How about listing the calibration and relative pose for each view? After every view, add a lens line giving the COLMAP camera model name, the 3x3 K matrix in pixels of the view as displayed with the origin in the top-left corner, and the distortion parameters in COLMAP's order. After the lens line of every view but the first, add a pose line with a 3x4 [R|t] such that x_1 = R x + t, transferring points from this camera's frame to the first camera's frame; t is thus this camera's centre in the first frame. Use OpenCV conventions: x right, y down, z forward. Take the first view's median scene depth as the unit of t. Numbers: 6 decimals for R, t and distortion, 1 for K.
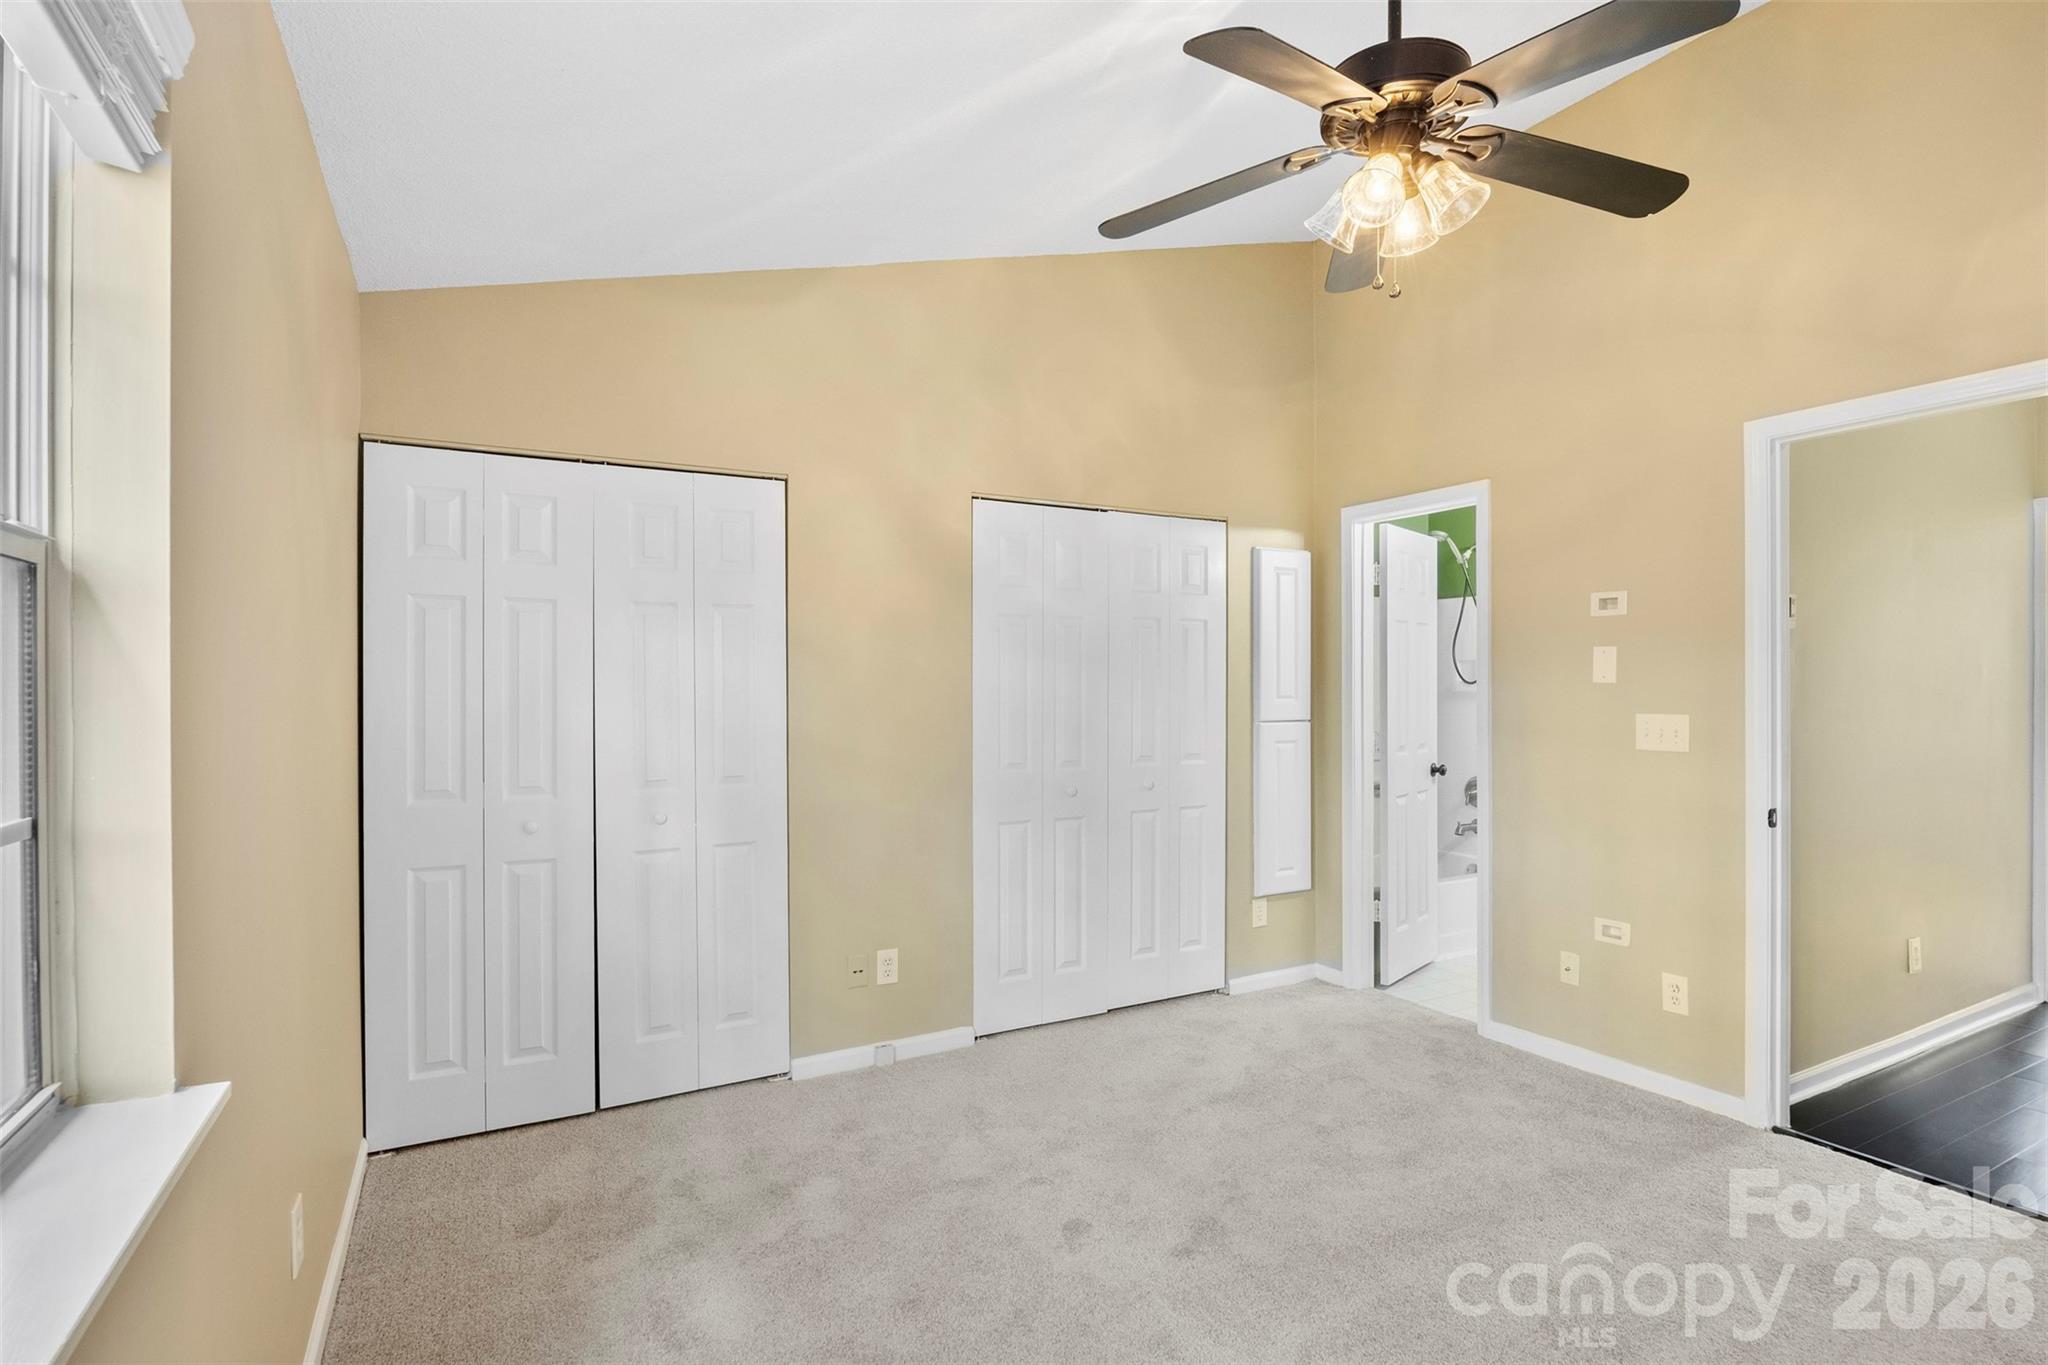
lens RADIAL K [[1013.7, 0, 1034.1], [0, 1013.7, 689.5], [0, 0, 1]] dist [-0.005821, 0.001161]
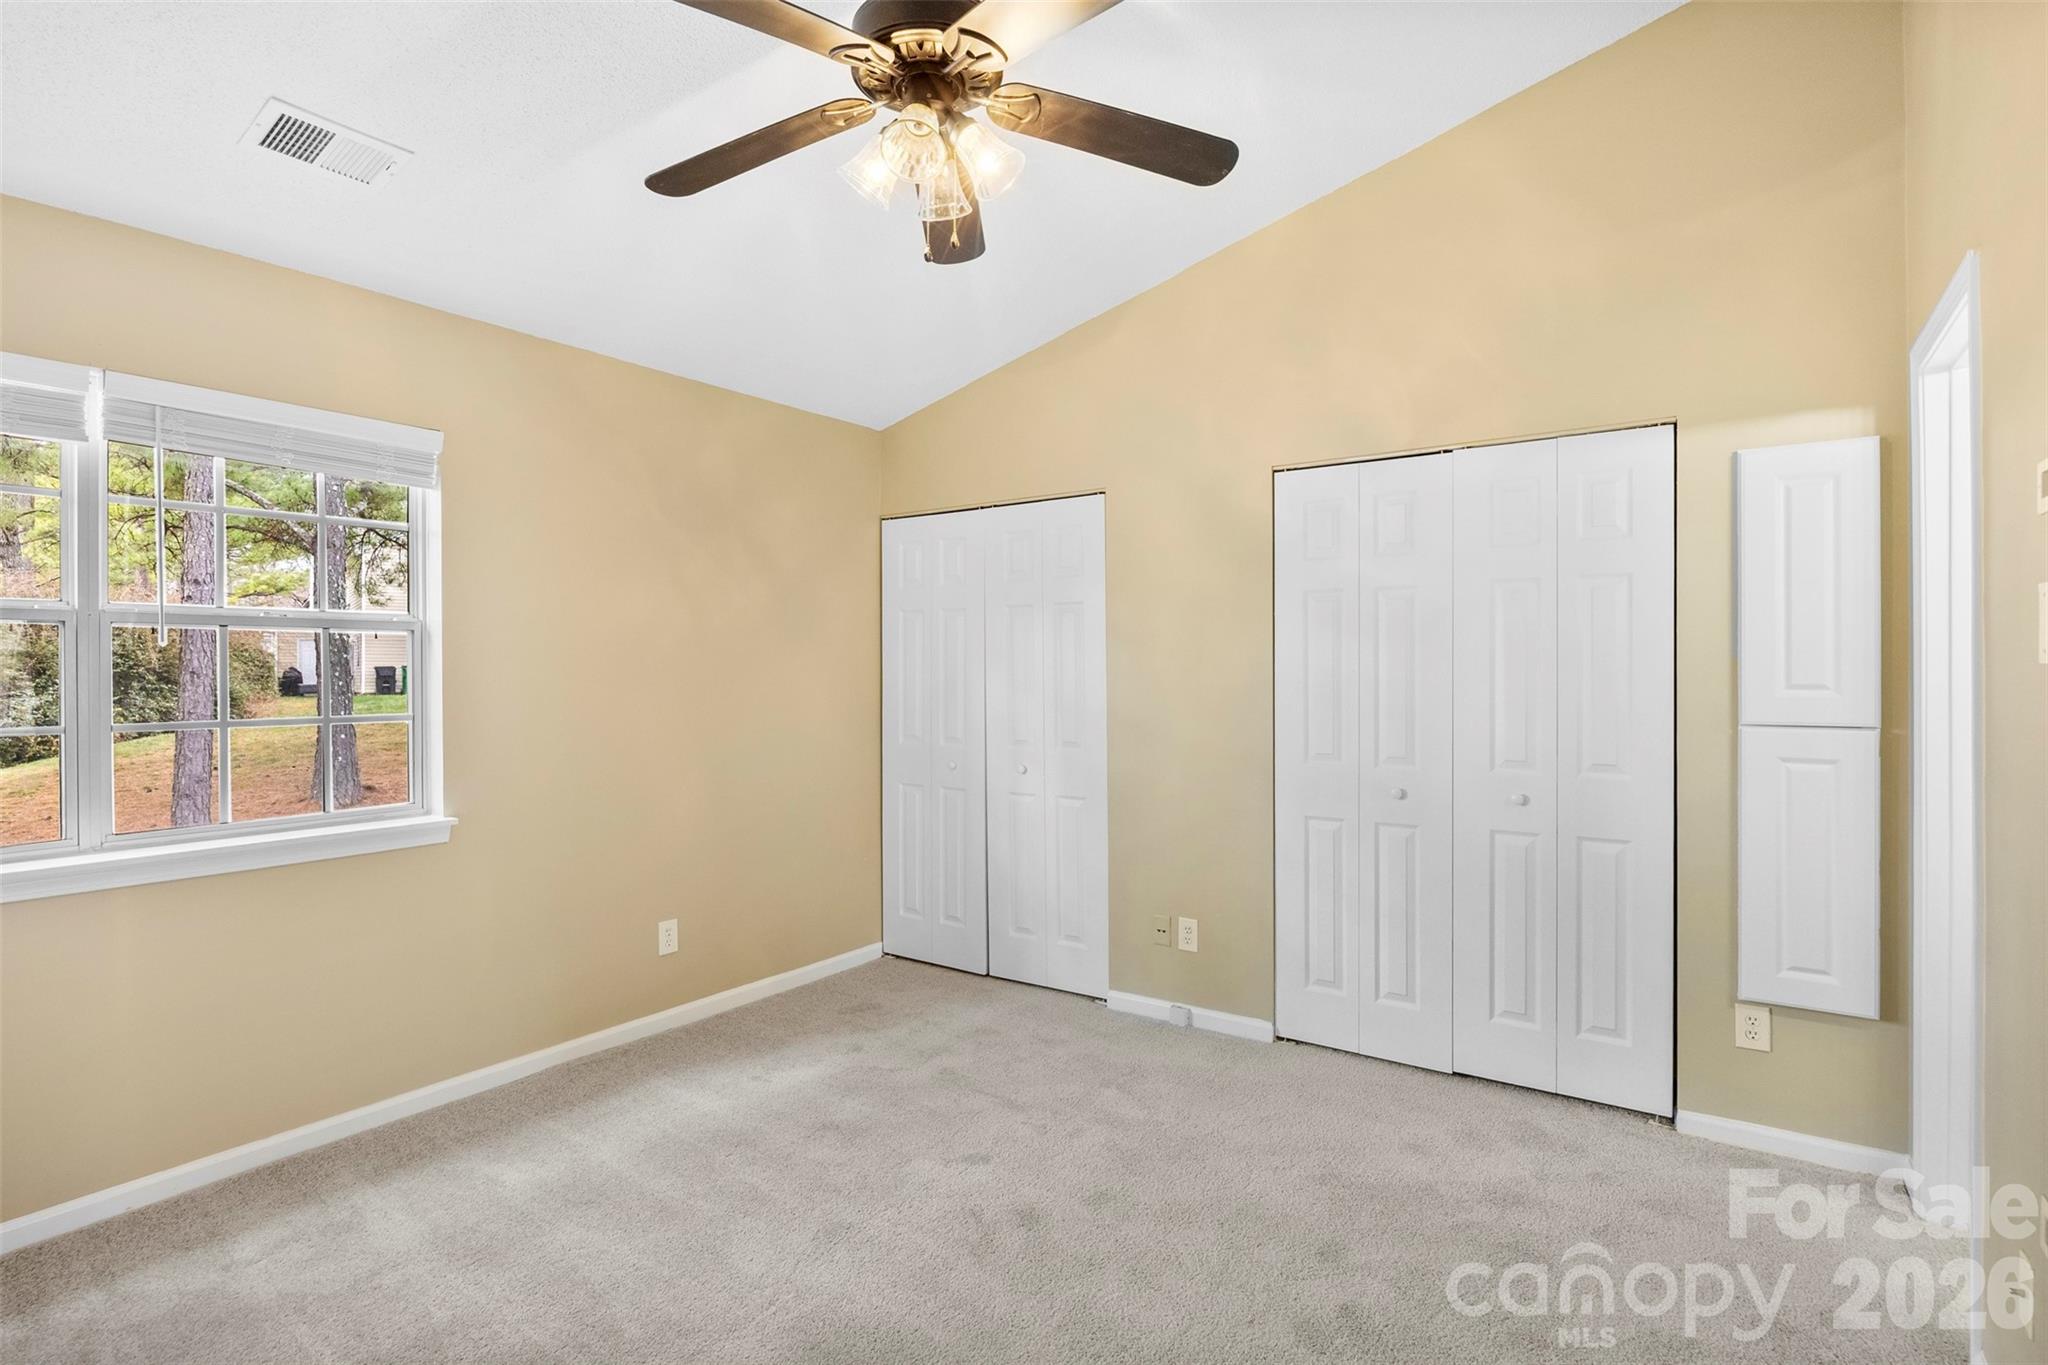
lens RADIAL K [[1013.7, 0, 1026.1], [0, 1013.7, 675.5], [0, 0, 1]] dist [-0.005821, 0.001161]
pose [[0.432207, 0.006836, -0.901749, 0.743689], [-0.002857, 0.999977, 0.006212, -0.002567], [0.901770, -0.000109, 0.432216, 0.397496]]
